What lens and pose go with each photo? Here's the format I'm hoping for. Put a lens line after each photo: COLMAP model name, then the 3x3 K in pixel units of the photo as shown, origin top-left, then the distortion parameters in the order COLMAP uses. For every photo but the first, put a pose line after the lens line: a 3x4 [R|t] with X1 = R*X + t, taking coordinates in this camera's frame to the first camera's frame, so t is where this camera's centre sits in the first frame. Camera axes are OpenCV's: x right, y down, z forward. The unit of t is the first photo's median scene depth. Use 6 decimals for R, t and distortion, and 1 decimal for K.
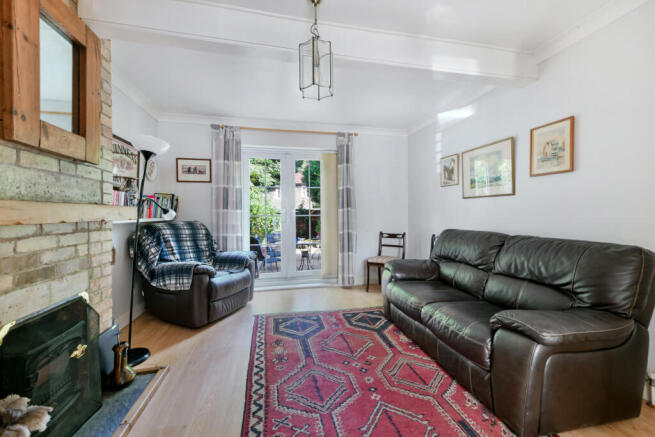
lens RADIAL K [[256.6, 0, 331.9], [0, 256.6, 214.2], [0, 0, 1]] dist [0.015416, -0.002813]
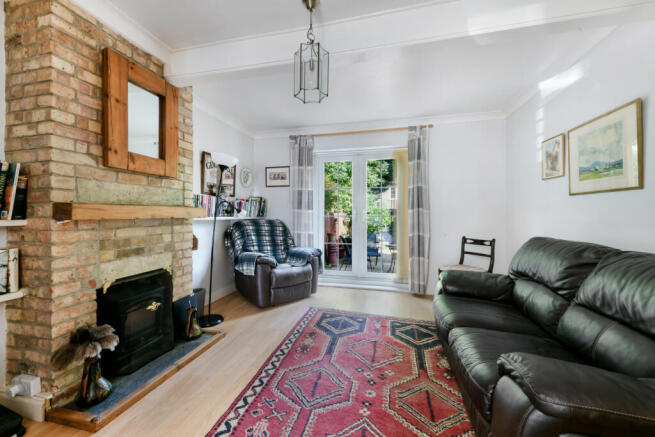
lens RADIAL K [[256.6, 0, 331.0], [0, 256.6, 216.1], [0, 0, 1]] dist [0.015416, -0.002813]
pose [[0.895994, 0.013828, -0.443851, 0.329180], [-0.010823, 0.999898, 0.009303, -0.003823], [0.443934, -0.003531, 0.896052, 0.081306]]
